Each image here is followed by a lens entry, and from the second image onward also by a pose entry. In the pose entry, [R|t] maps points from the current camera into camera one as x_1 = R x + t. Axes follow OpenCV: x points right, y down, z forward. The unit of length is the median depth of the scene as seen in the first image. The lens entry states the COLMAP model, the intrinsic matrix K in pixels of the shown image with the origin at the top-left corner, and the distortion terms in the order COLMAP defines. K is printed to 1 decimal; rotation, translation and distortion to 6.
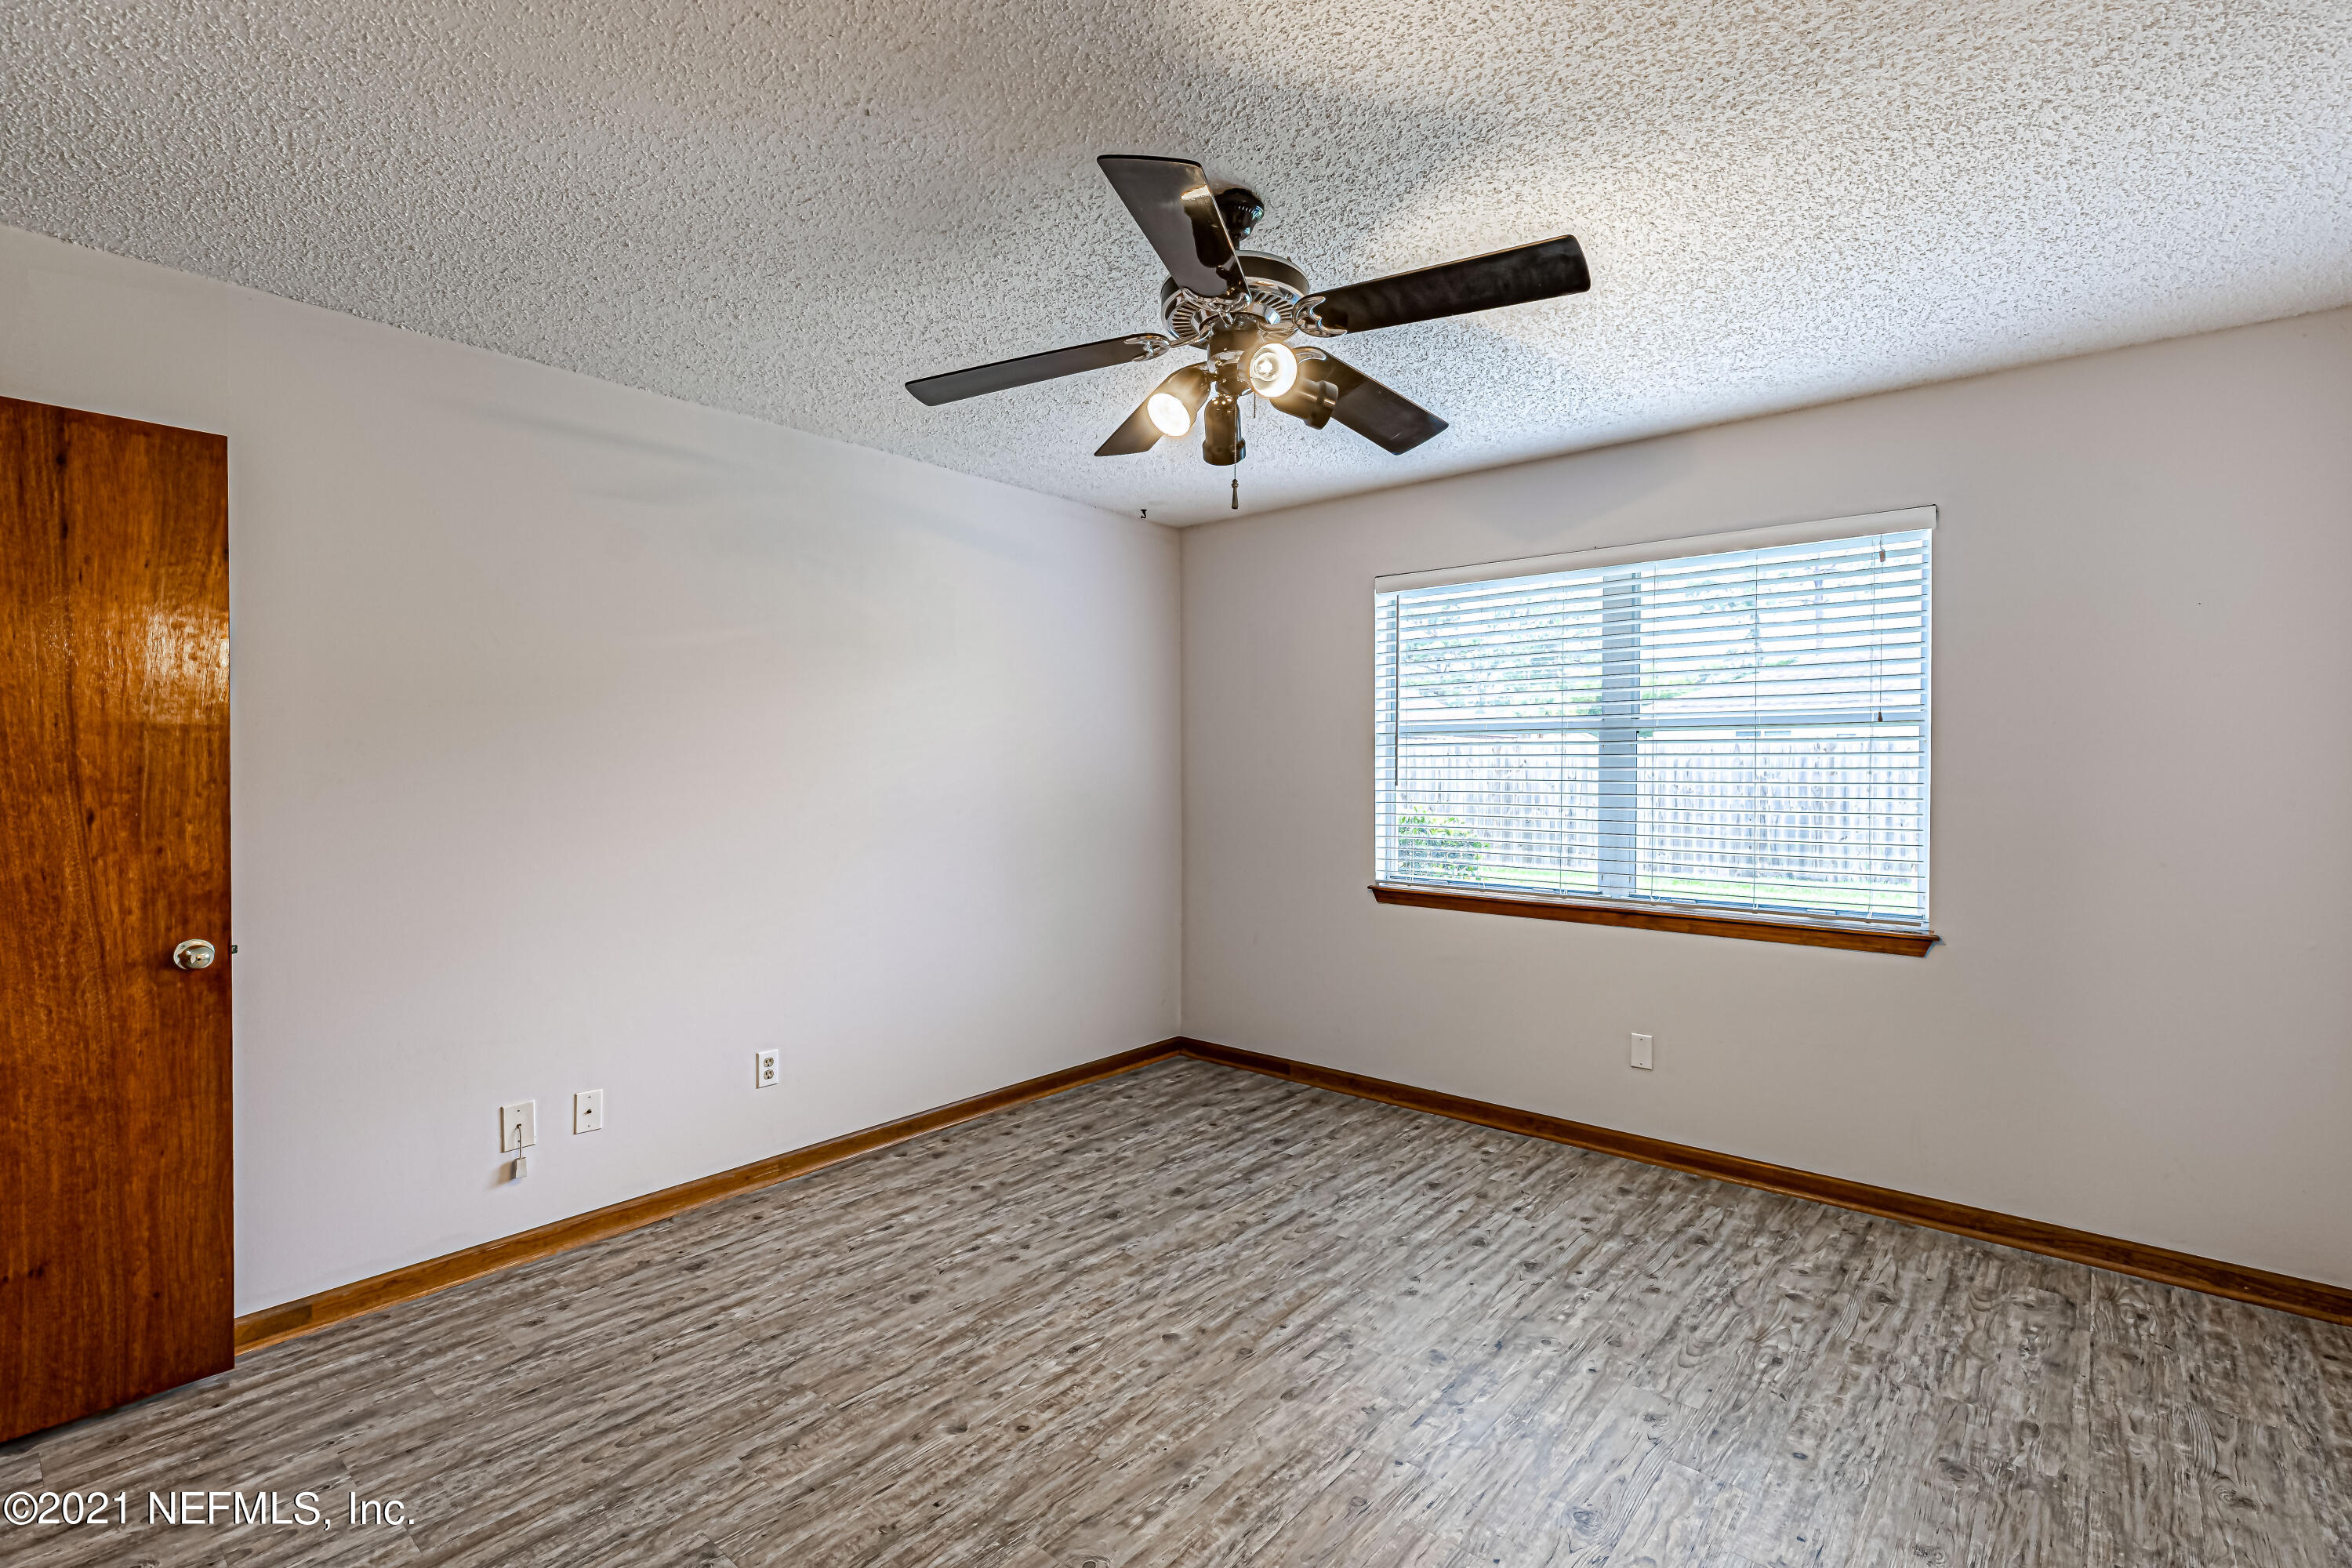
lens RADIAL K [[1065.3, 0, 1168.2], [0, 1065.3, 782.6], [0, 0, 1]] dist [0.012322, -0.000809]
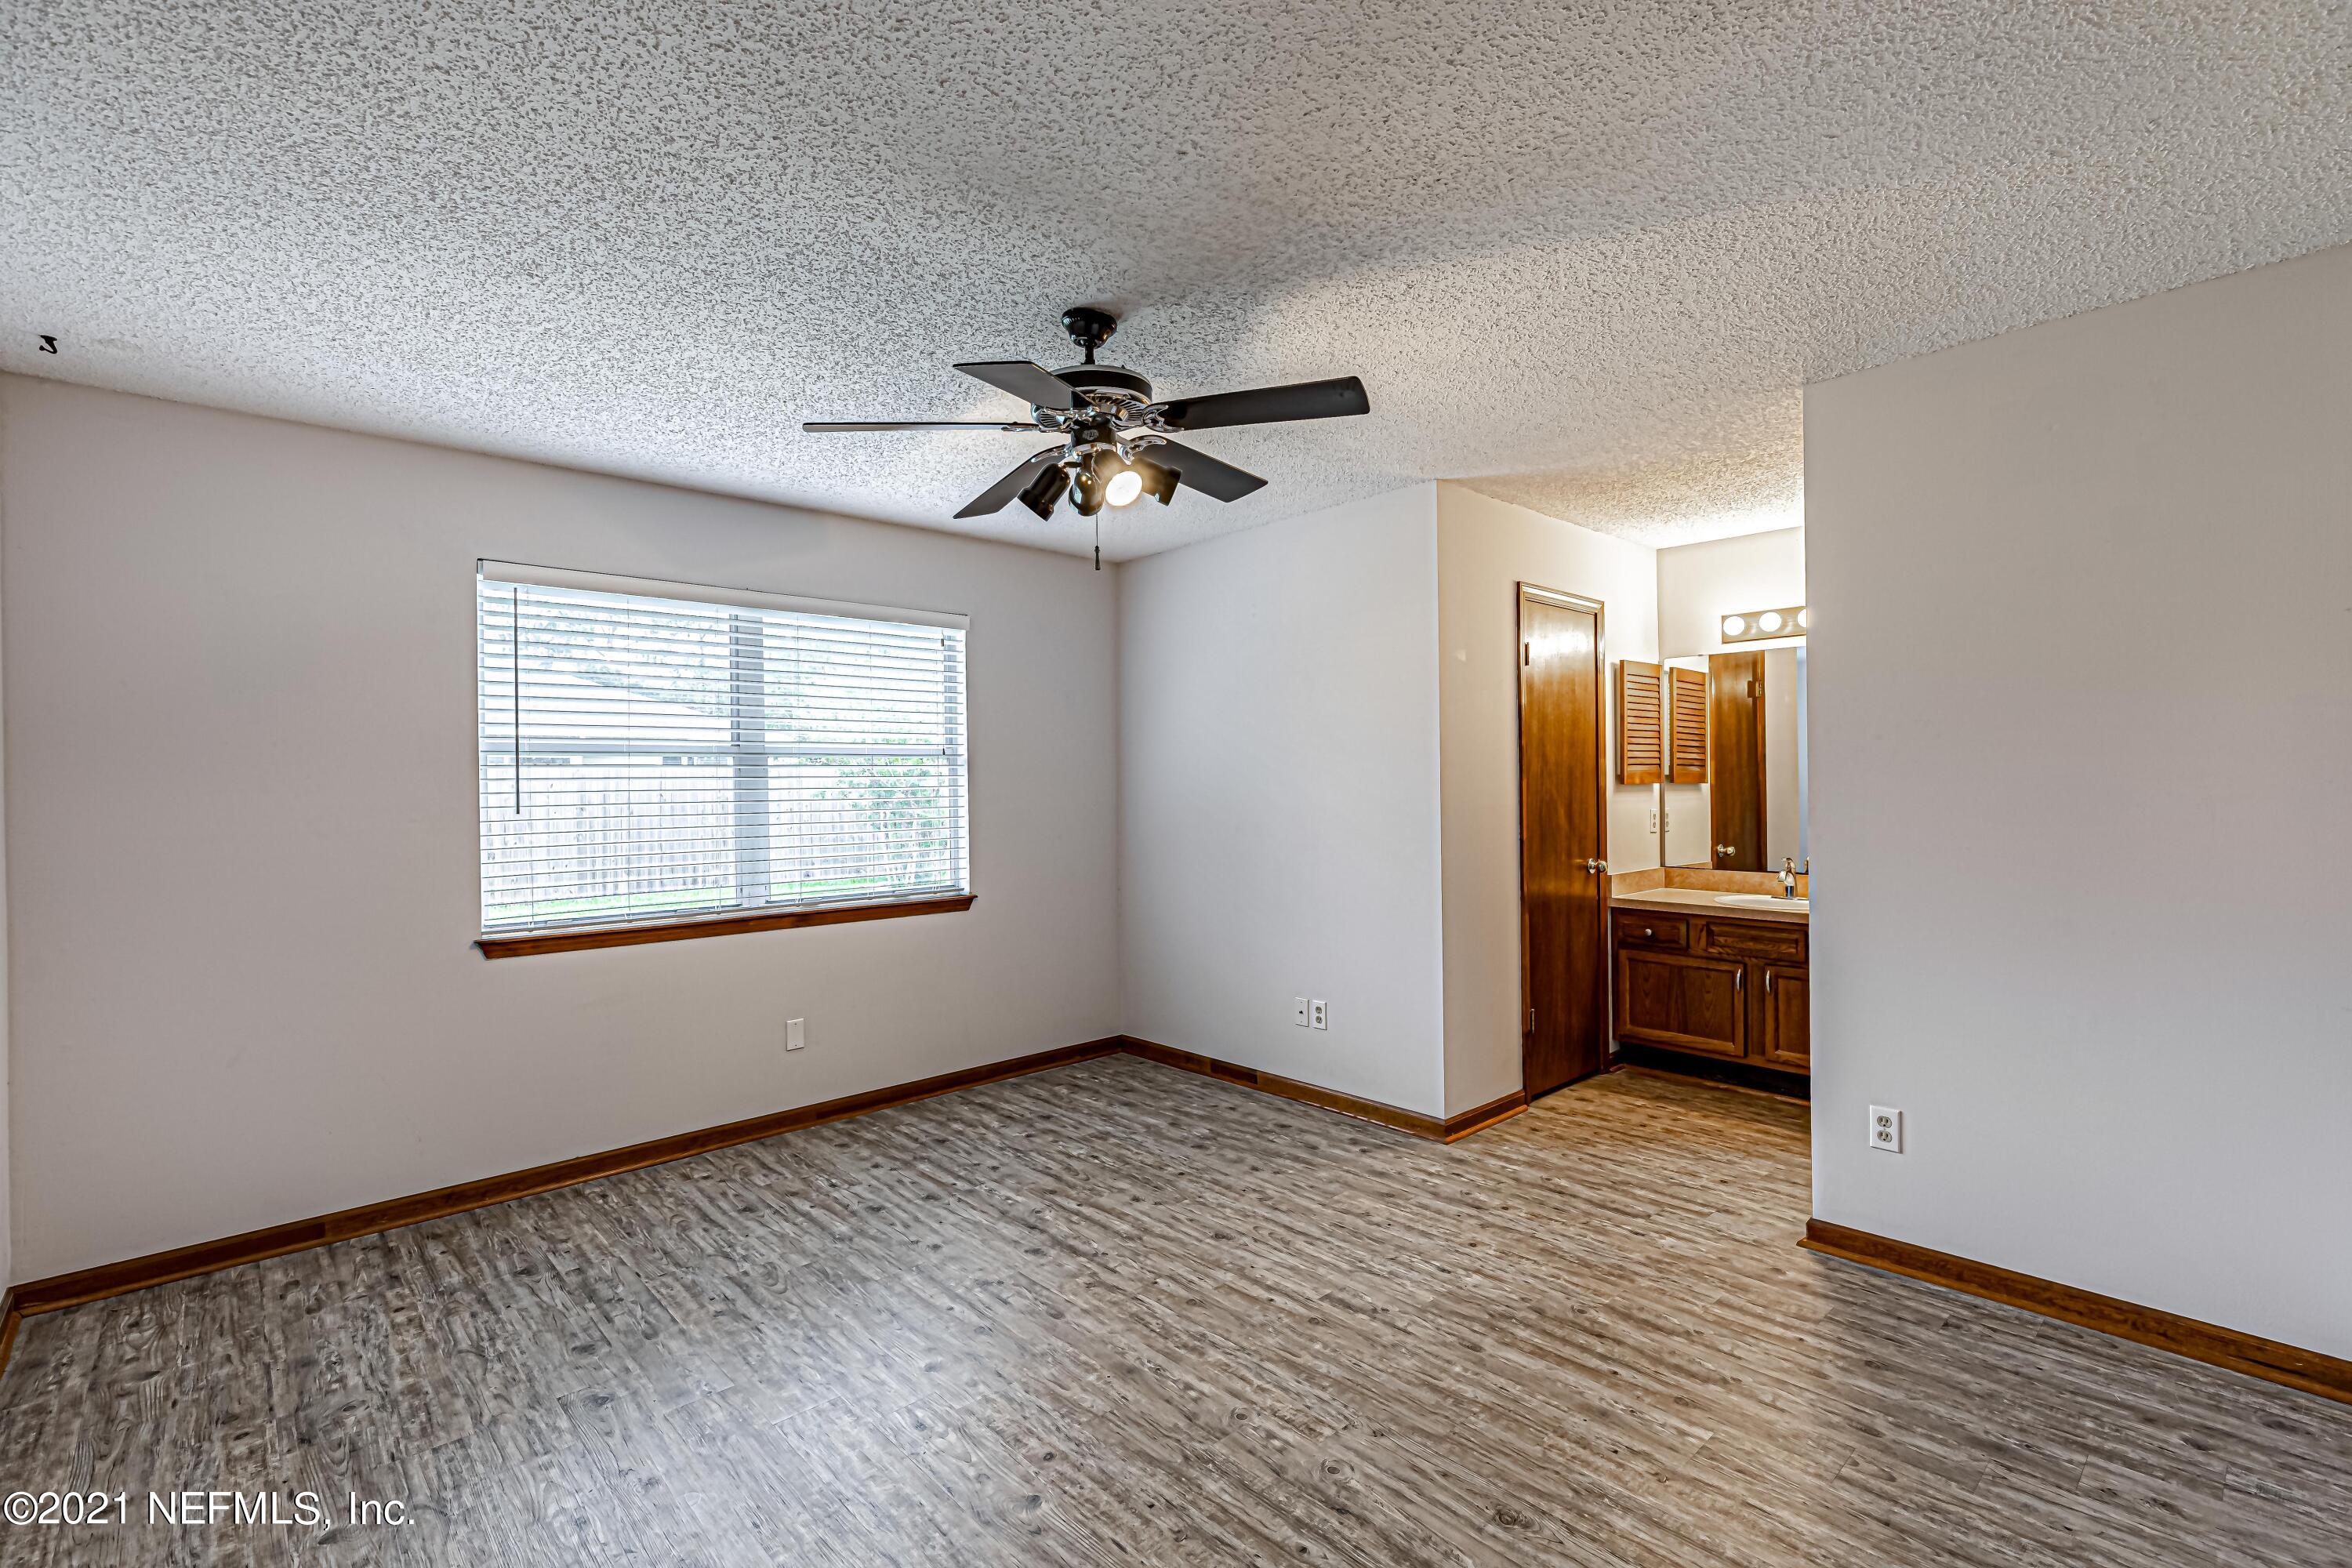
lens RADIAL K [[1065.3, 0, 1183.9], [0, 1065.3, 780.2], [0, 0, 1]] dist [0.012322, -0.000809]
pose [[0.114186, 0.000533, 0.993459, -0.761256], [0.031008, 0.999511, -0.004101, -0.005381], [-0.992975, 0.031274, 0.114114, 0.518131]]
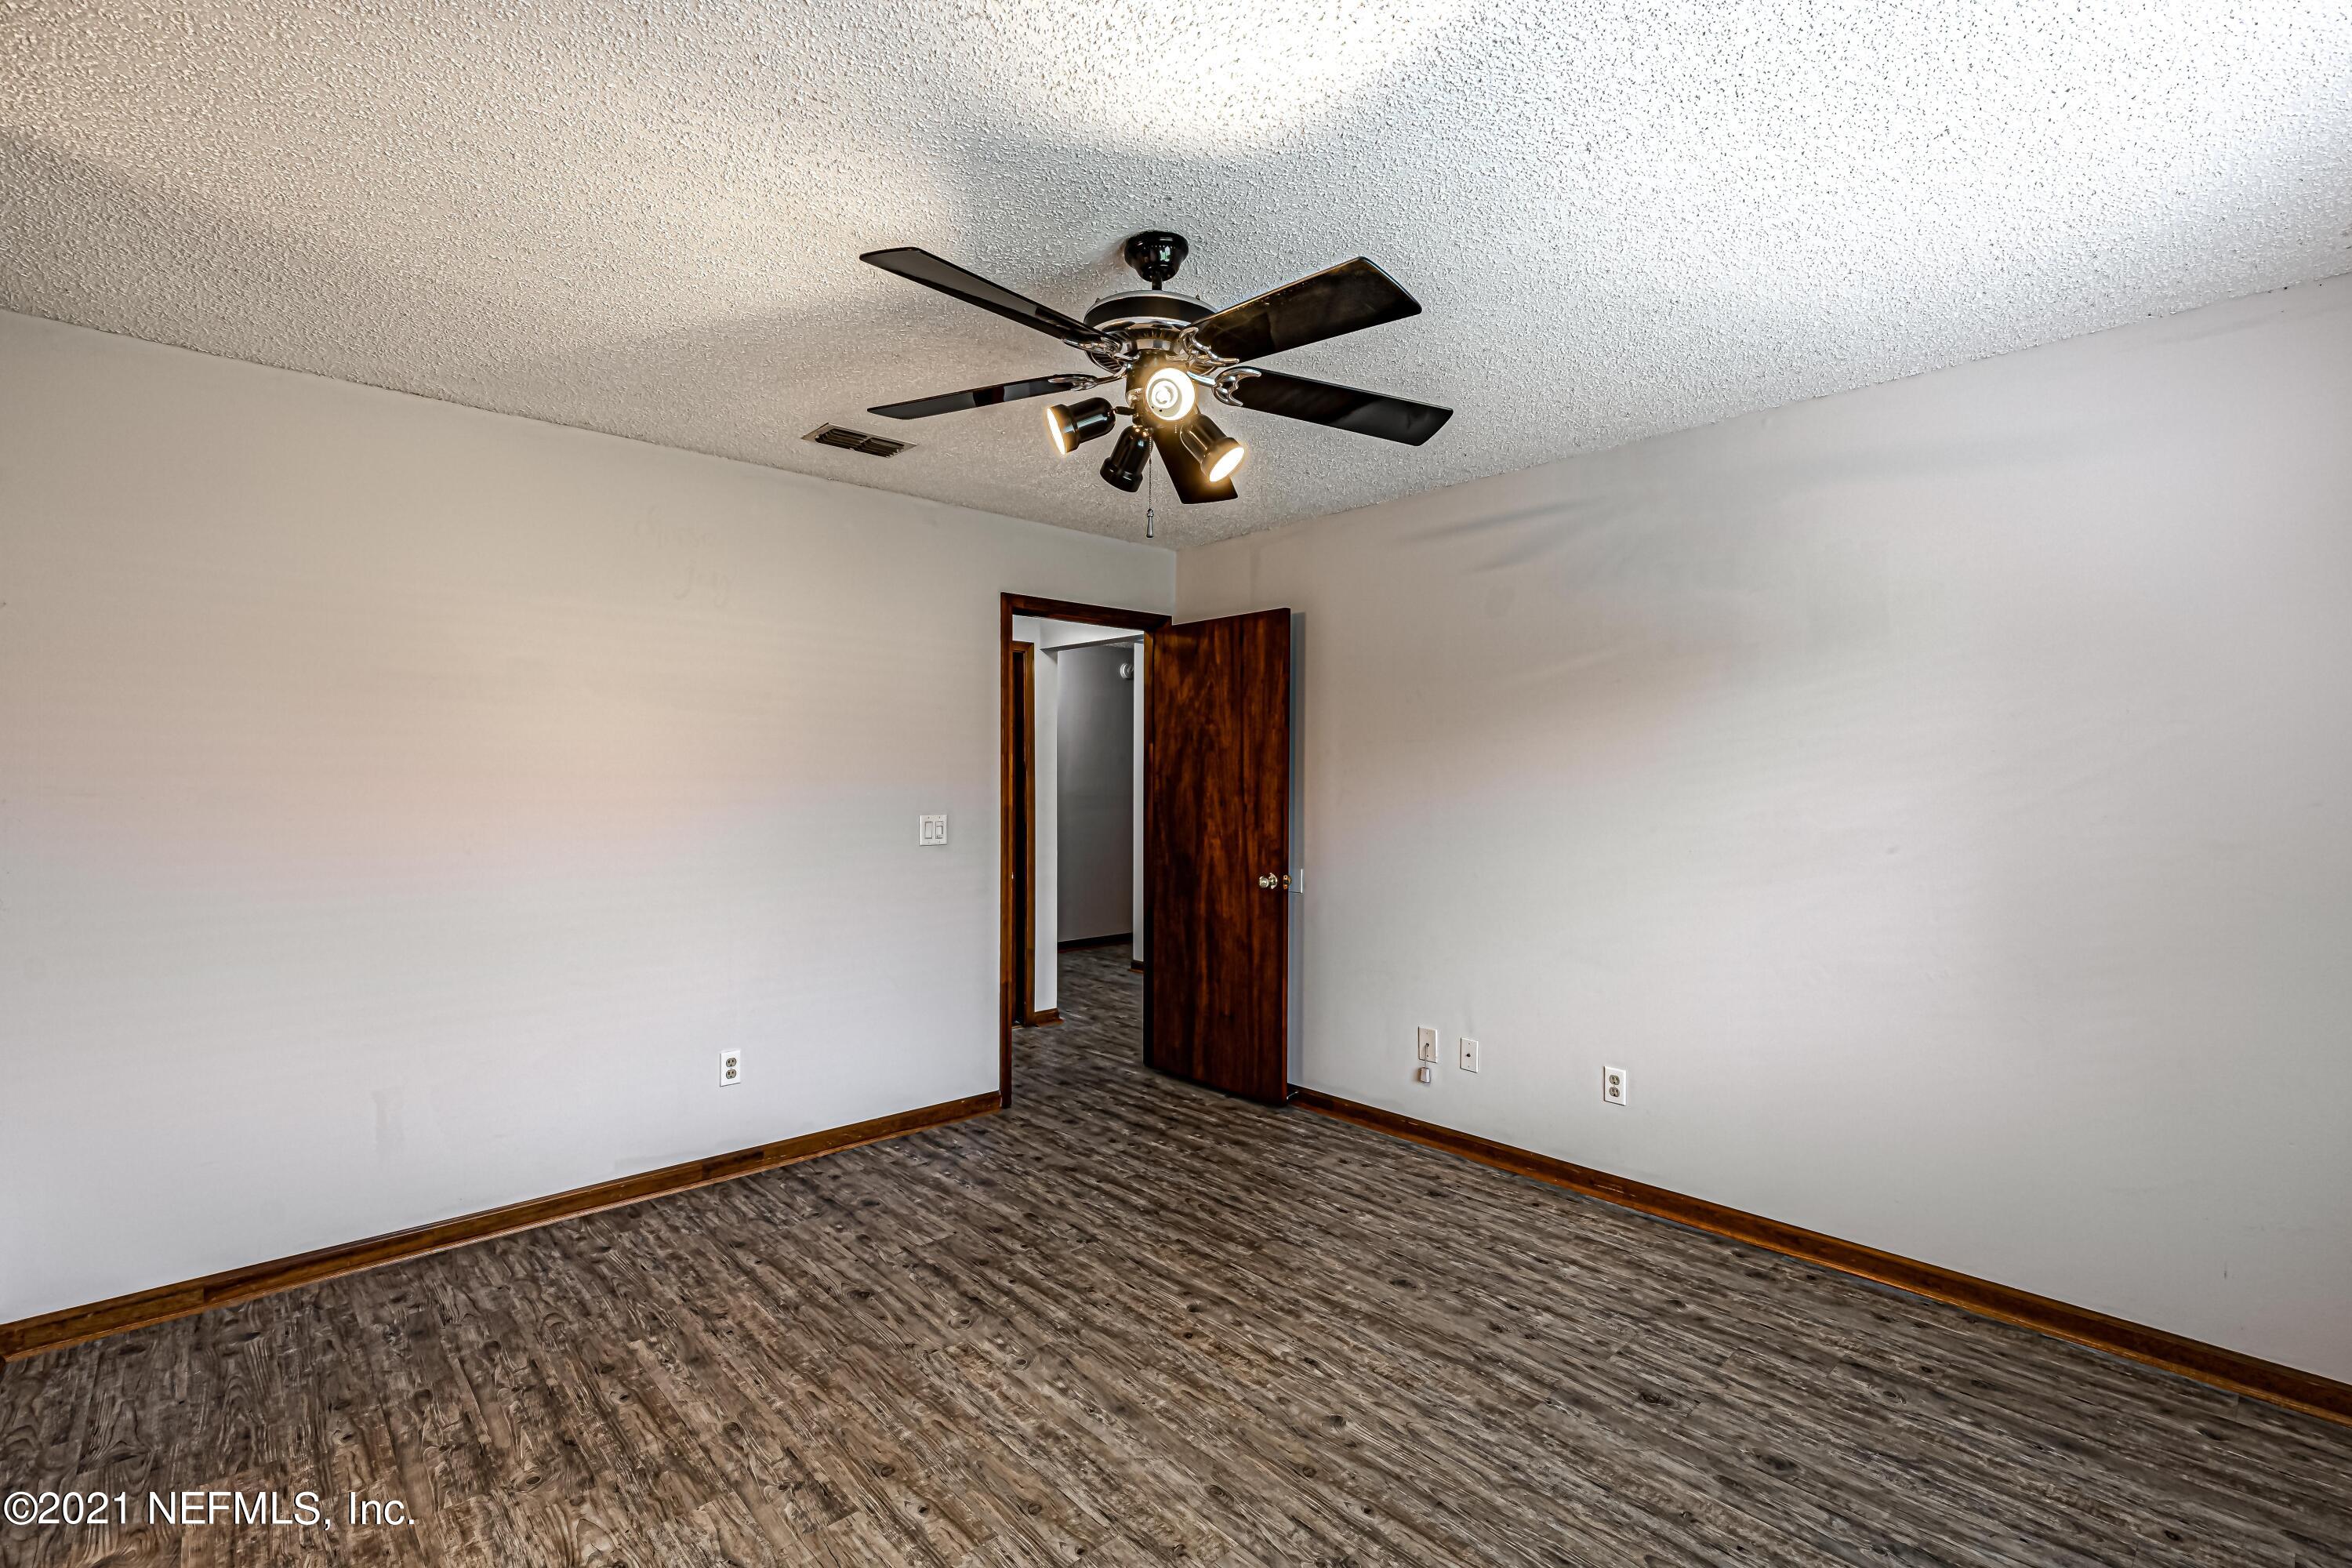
lens RADIAL K [[1065.3, 0, 1196.0], [0, 1065.3, 784.3], [0, 0, 1]] dist [0.012322, -0.000809]
pose [[-0.104019, 0.003892, -0.994568, 0.731849], [-0.019584, 0.999790, 0.005961, -0.015722], [0.994382, 0.020098, -0.103921, 0.778080]]
